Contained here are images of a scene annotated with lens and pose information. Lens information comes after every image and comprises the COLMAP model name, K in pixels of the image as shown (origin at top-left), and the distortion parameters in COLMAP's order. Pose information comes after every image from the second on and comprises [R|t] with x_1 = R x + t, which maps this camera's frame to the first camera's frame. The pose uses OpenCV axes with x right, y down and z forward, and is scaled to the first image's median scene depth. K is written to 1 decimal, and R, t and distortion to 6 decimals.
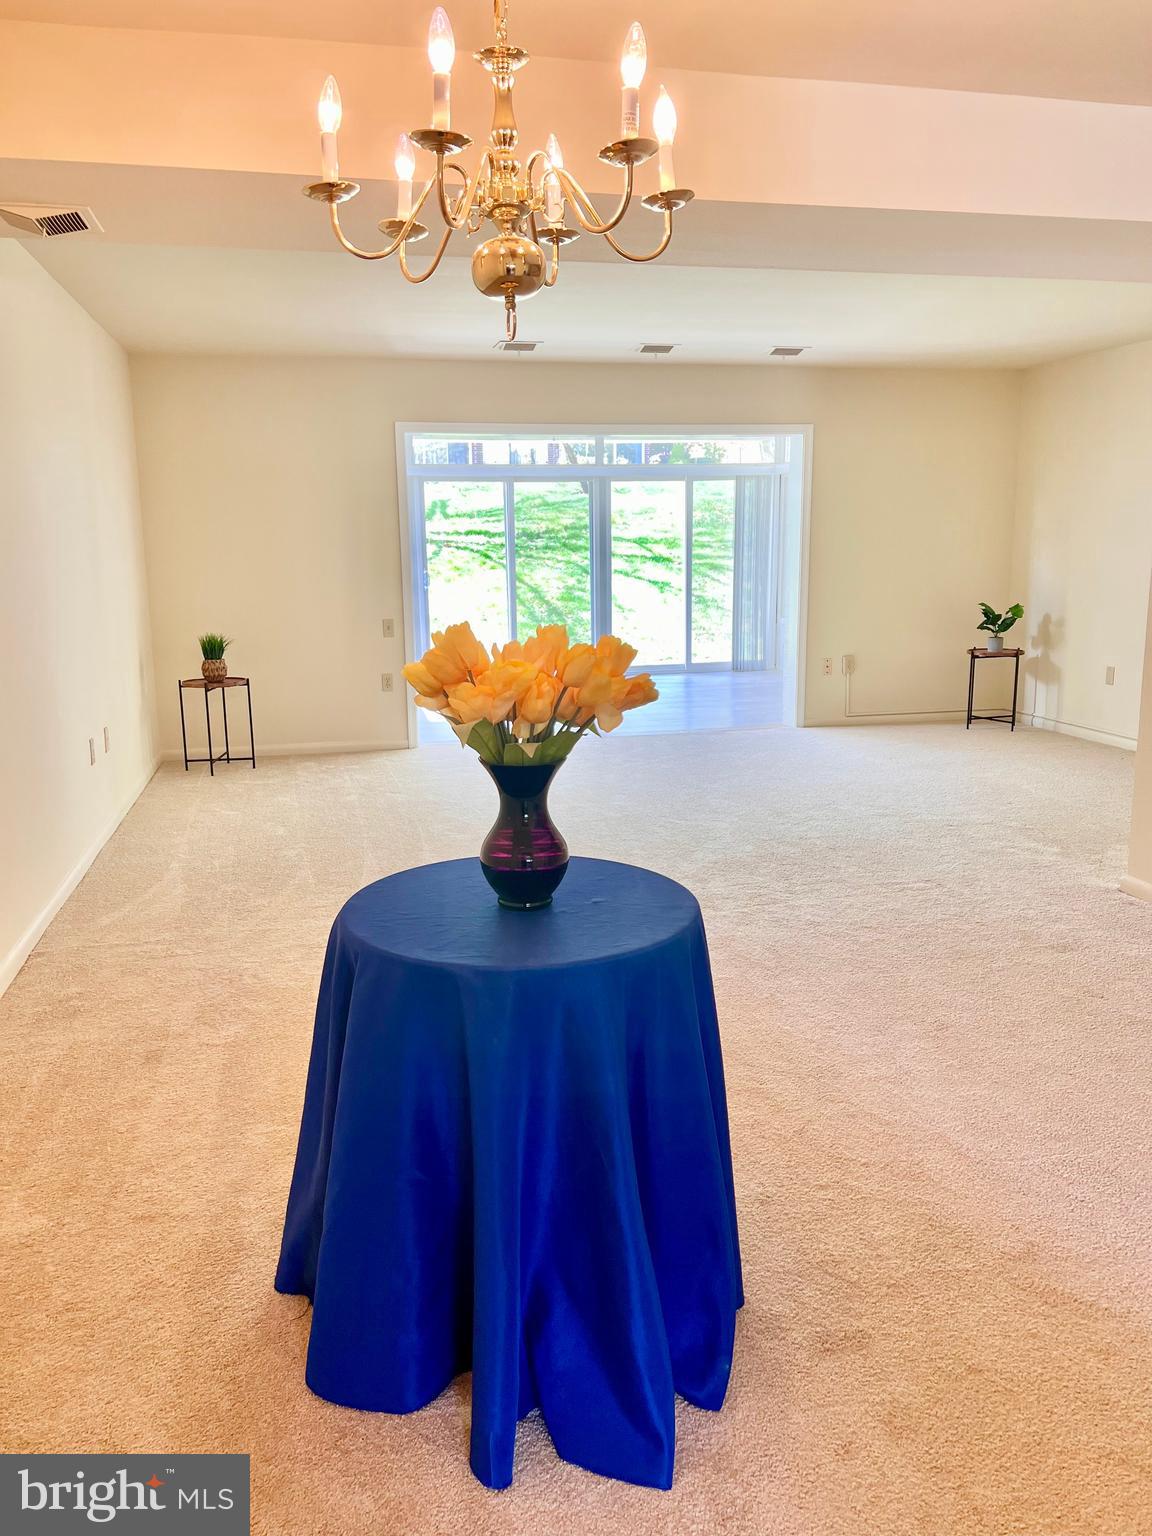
lens RADIAL K [[1149.9, 0, 576.0], [0, 1149.9, 768.0], [0, 0, 1]] dist [0.063833, -0.082869]
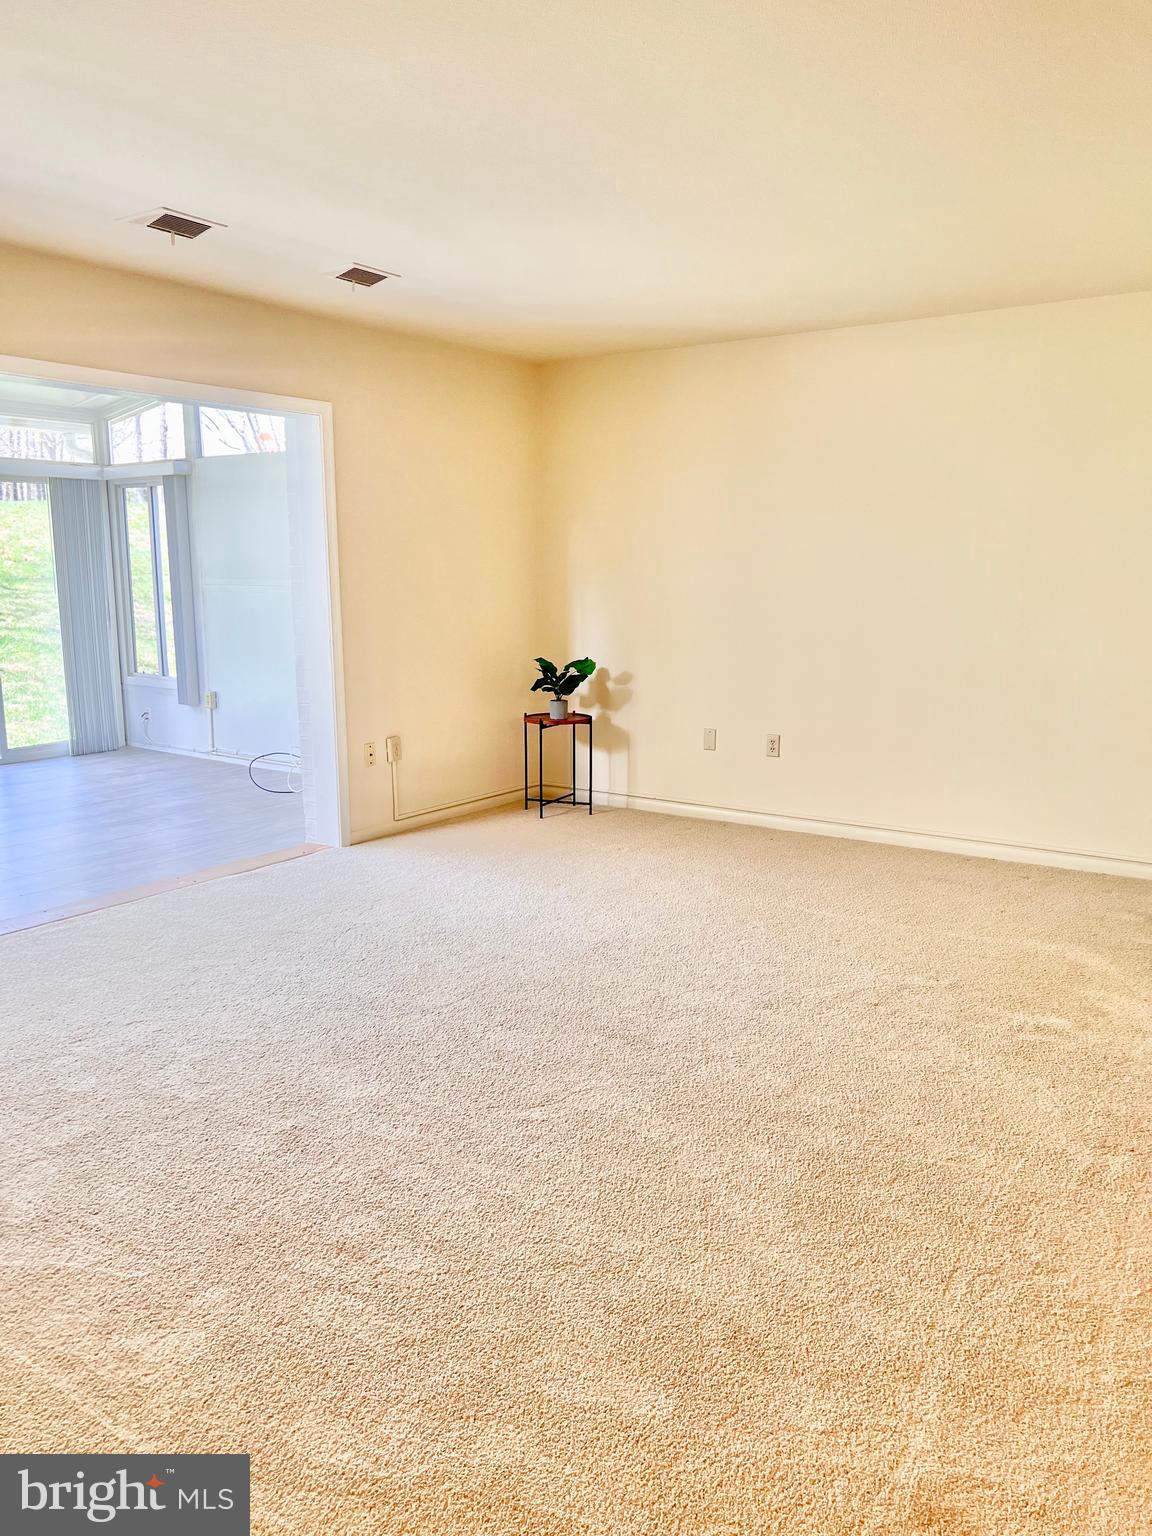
lens RADIAL K [[1149.9, 0, 576.0], [0, 1149.9, 768.0], [0, 0, 1]] dist [0.063833, -0.082869]
pose [[0.732678, -0.104670, 0.672479, -0.163575], [0.119188, 0.992566, 0.024634, -0.084044], [-0.670058, 0.062103, 0.739706, 0.411565]]
